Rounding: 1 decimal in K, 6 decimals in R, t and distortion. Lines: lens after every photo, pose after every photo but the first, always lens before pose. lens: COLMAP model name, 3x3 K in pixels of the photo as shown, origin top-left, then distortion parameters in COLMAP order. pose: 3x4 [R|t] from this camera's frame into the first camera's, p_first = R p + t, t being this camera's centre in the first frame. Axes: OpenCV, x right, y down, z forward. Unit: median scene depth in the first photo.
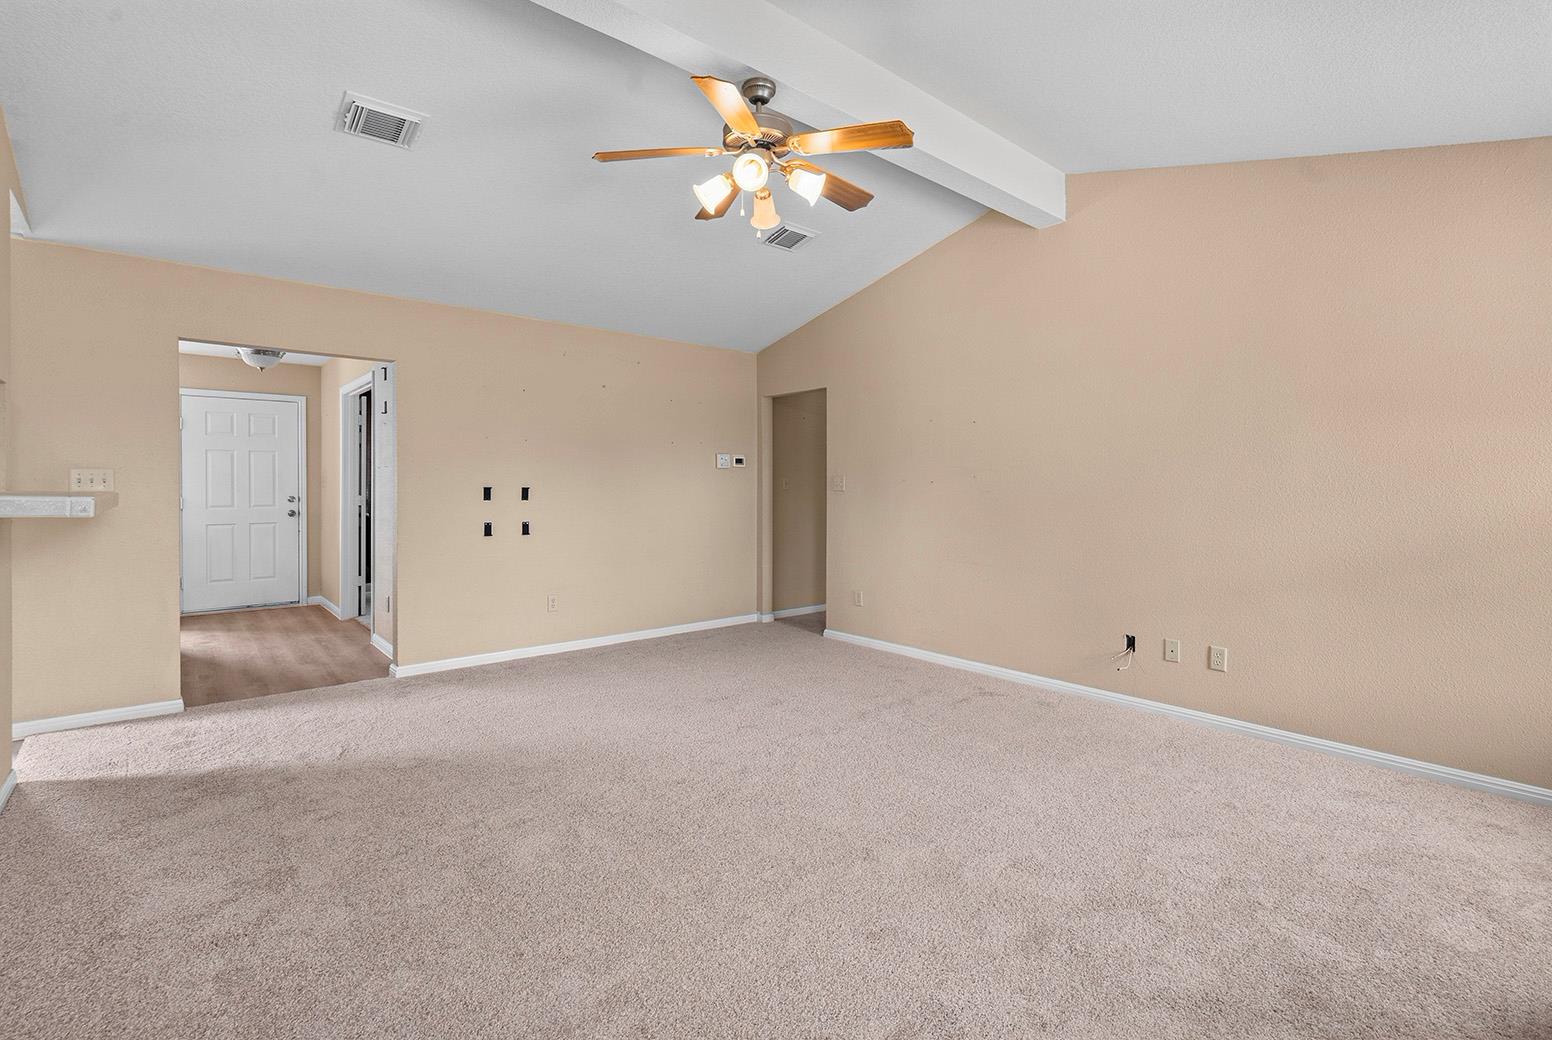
lens RADIAL K [[721.1, 0, 774.6], [0, 721.1, 483.6], [0, 0, 1]] dist [-0.001387, -0.000077]
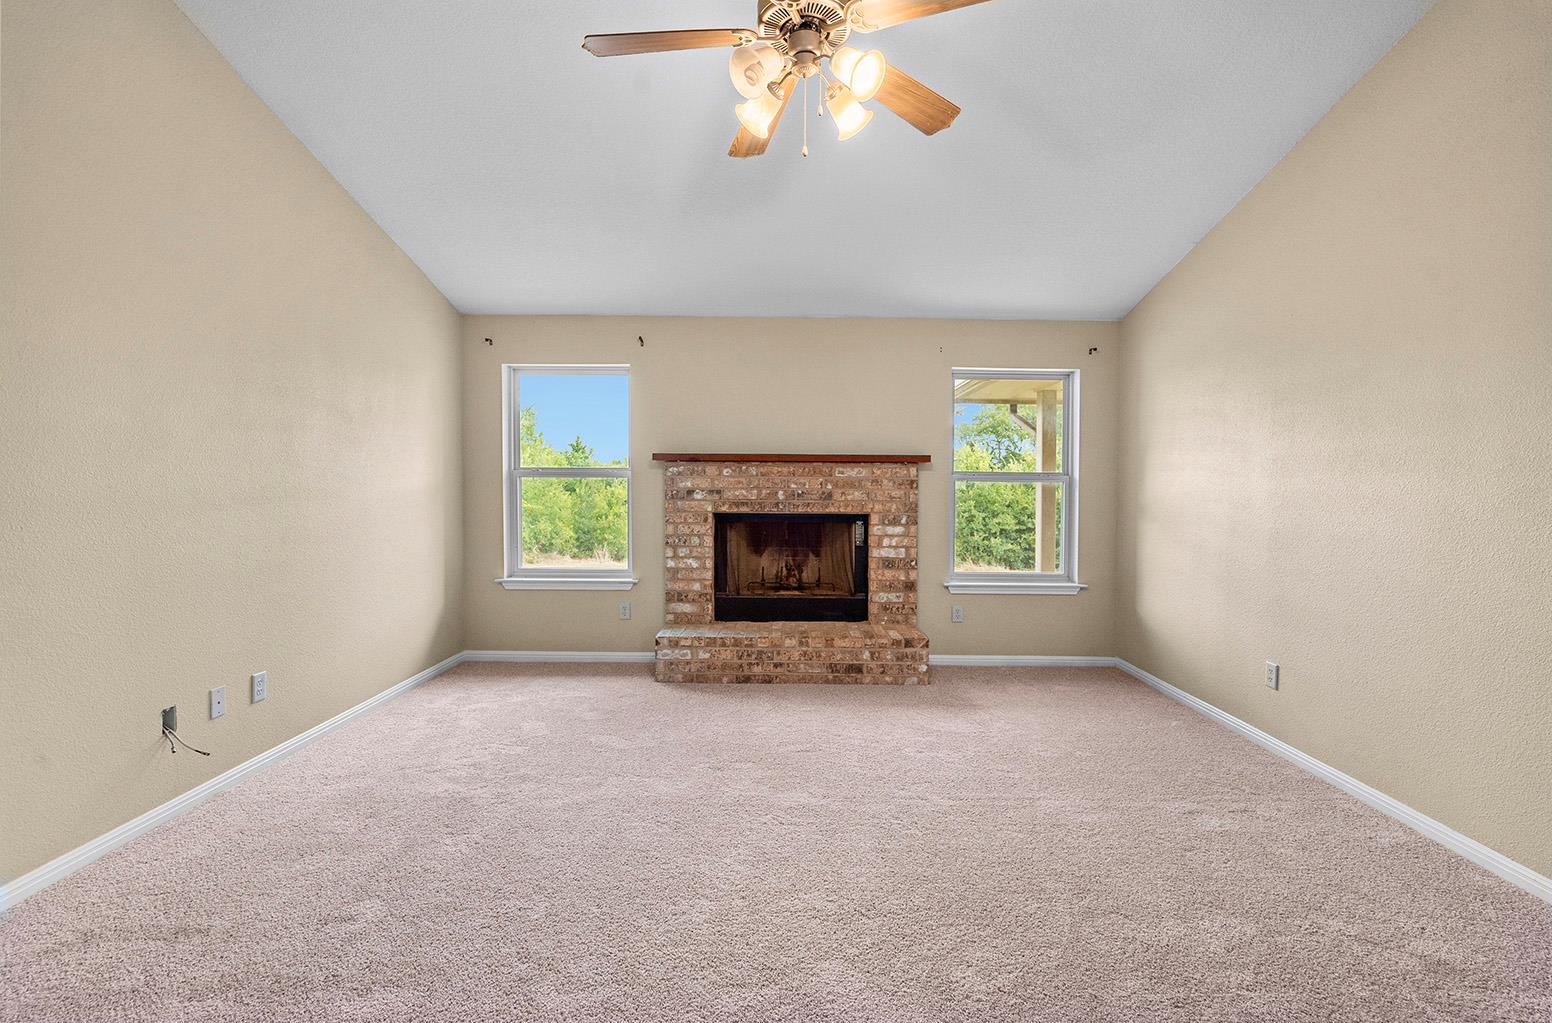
lens RADIAL K [[713.8, 0, 779.0], [0, 713.8, 499.7], [0, 0, 1]] dist [-0.004089, -0.000091]
pose [[-0.755356, -0.021963, 0.654947, -0.275907], [-0.012921, 0.999743, 0.018623, 0.001528], [-0.655188, 0.005605, -0.755445, 0.895532]]
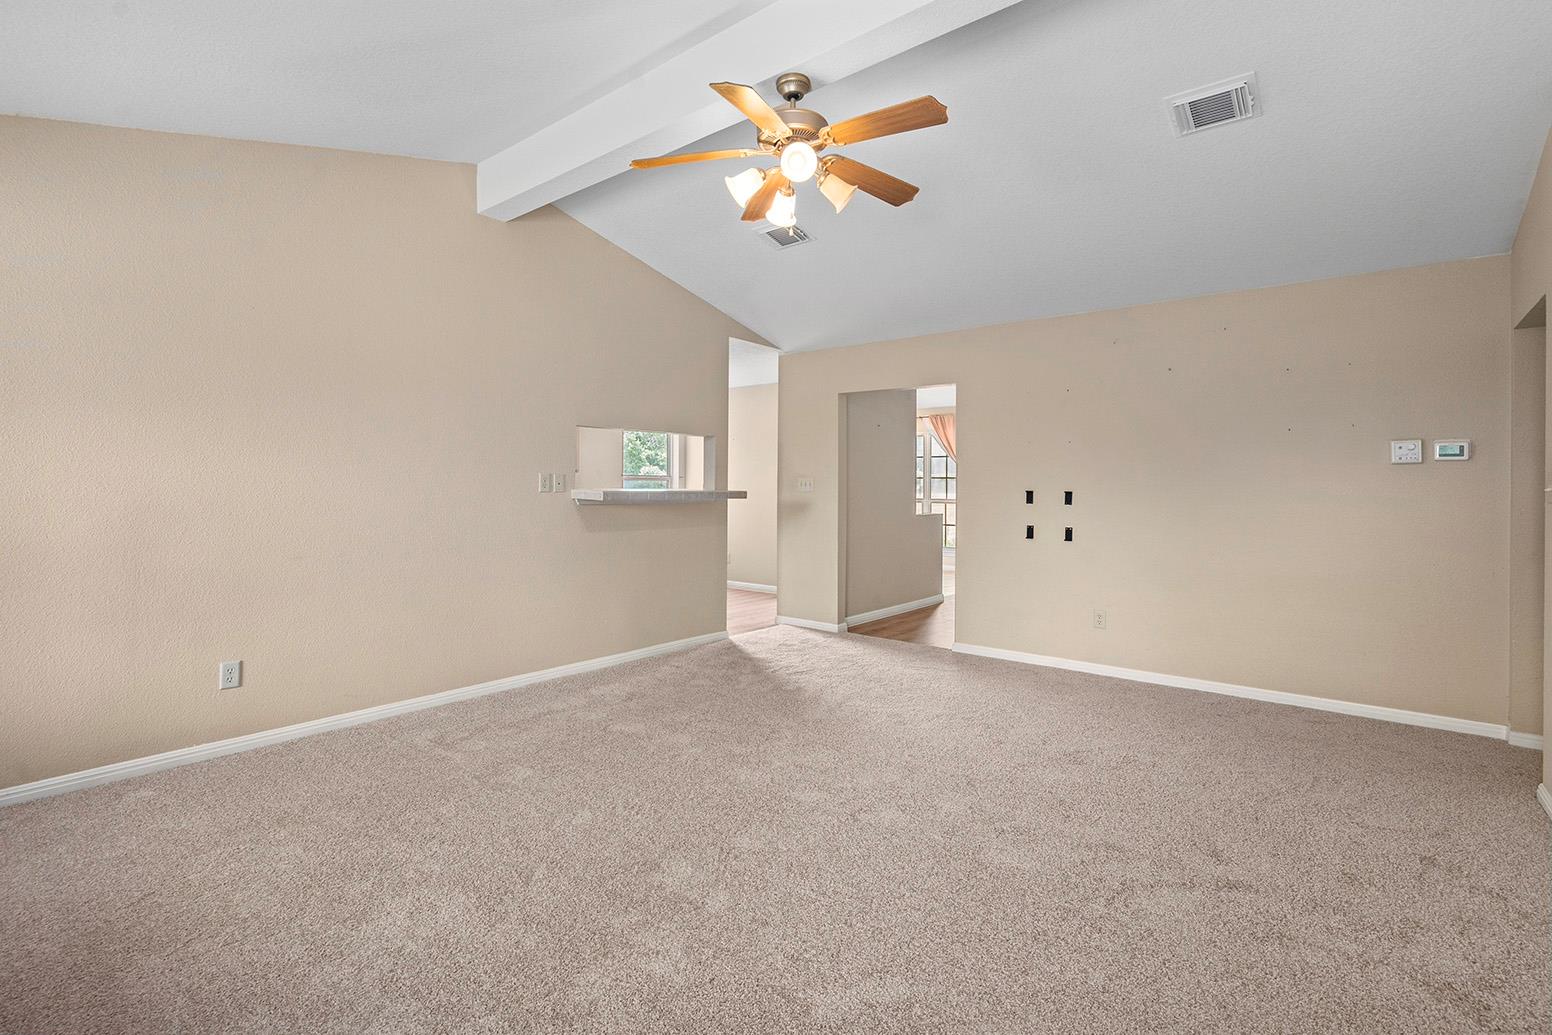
lens RADIAL K [[722.6, 0, 781.9], [0, 722.6, 489.0], [0, 0, 1]] dist [-0.000546, 0.000898]
pose [[0.183112, 0.004023, -0.983084, 0.535568], [-0.004764, 0.999984, 0.003205, 0.000933], [0.983080, 0.004097, 0.183129, 0.457915]]
